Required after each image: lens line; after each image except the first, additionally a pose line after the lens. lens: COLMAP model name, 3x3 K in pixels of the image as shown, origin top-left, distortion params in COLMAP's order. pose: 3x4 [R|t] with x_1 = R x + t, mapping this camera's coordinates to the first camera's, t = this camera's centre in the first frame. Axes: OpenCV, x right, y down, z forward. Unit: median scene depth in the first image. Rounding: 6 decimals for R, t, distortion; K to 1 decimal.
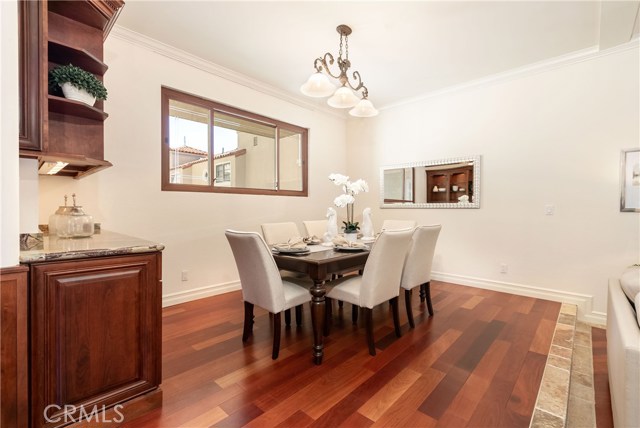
lens RADIAL K [[283.8, 0, 319.4], [0, 283.8, 210.5], [0, 0, 1]] dist [-0.001628, -0.000220]
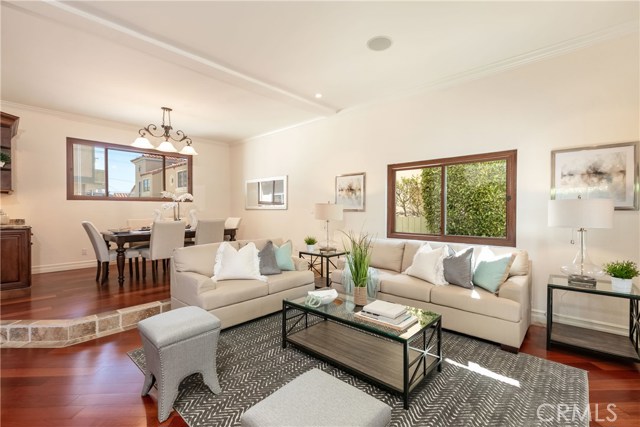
lens RADIAL K [[288.1, 0, 321.8], [0, 288.1, 212.0], [0, 0, 1]] dist [0.001076, 0.000222]
pose [[0.999780, -0.004823, 0.020397, 0.887202], [0.004865, 0.999986, -0.002029, 0.011077], [-0.020386, 0.002128, 0.999790, -0.706874]]
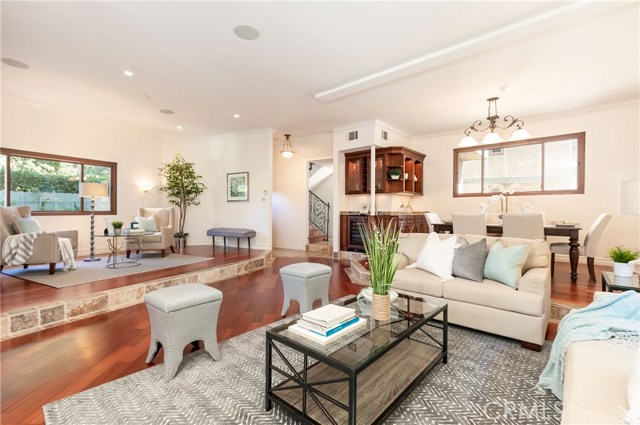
lens RADIAL K [[288.1, 0, 321.8], [0, 288.1, 211.0], [0, 0, 1]] dist [0.001076, 0.000222]
pose [[0.033932, 0.000013, -0.999424, 1.568937], [-0.011587, 0.999933, -0.000381, 0.044089], [0.999357, 0.011593, 0.033930, -0.066821]]
